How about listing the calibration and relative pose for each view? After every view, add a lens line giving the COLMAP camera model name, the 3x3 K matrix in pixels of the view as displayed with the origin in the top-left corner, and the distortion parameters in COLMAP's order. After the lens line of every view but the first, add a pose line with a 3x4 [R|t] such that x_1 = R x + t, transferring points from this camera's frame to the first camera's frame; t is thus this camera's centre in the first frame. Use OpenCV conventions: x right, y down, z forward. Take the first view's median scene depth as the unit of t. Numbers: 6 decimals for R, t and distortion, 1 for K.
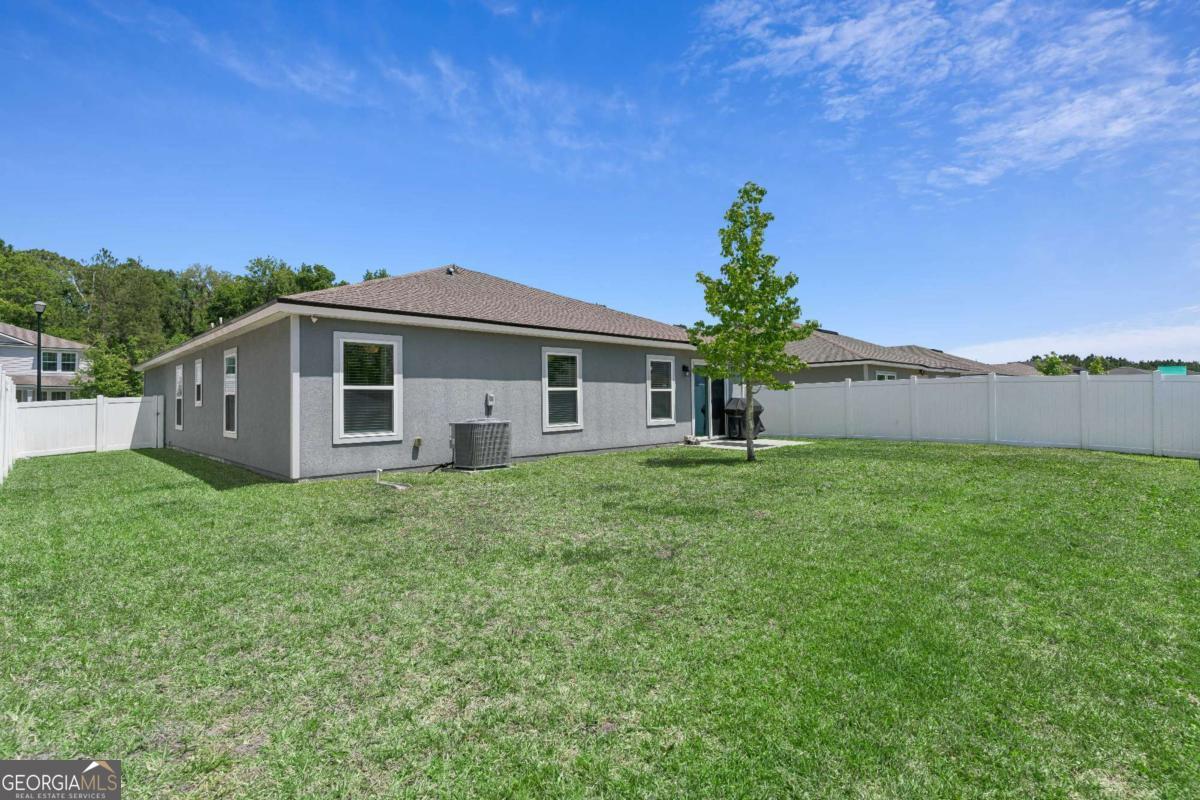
lens RADIAL K [[571.6, 0, 605.6], [0, 571.6, 396.2], [0, 0, 1]] dist [0.004799, -0.000692]
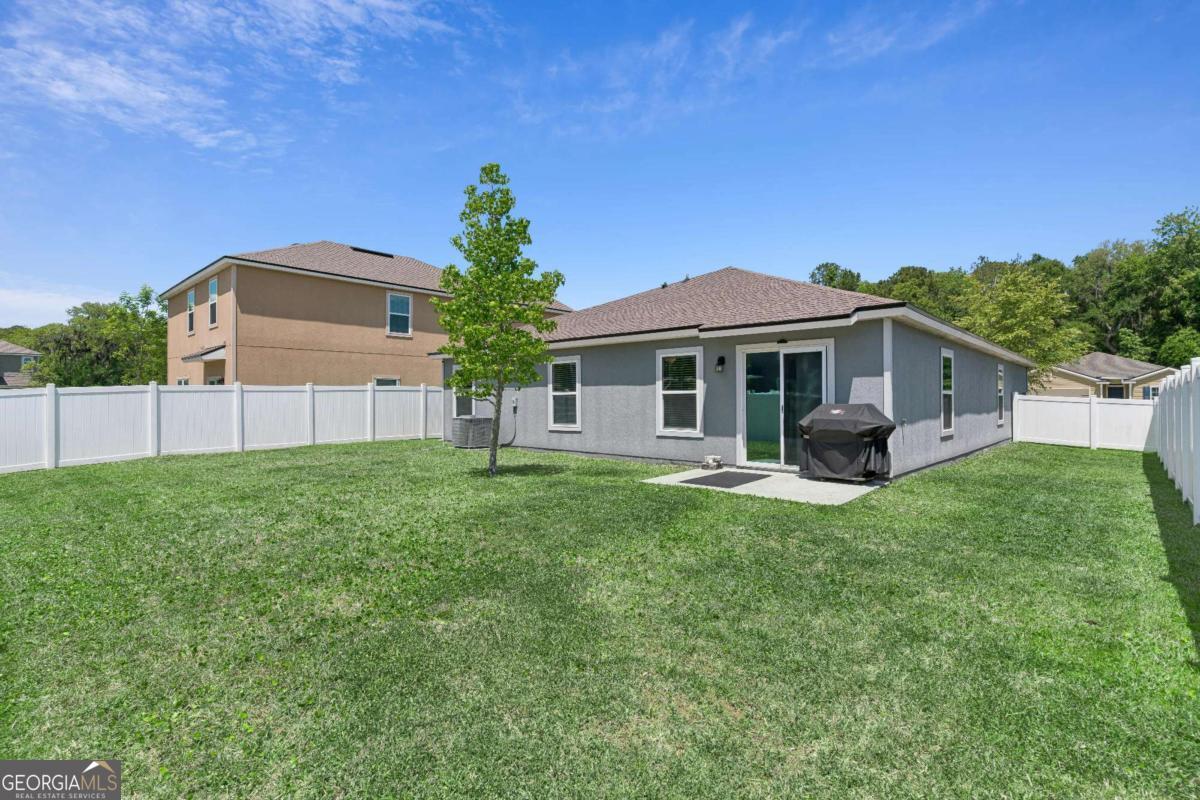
lens RADIAL K [[571.6, 0, 612.6], [0, 571.6, 399.7], [0, 0, 1]] dist [0.004799, -0.000692]
pose [[0.077726, 0.001492, -0.996974, 0.905400], [0.002225, 0.999996, 0.001670, -0.001848], [0.996972, -0.002348, 0.077723, 0.871134]]
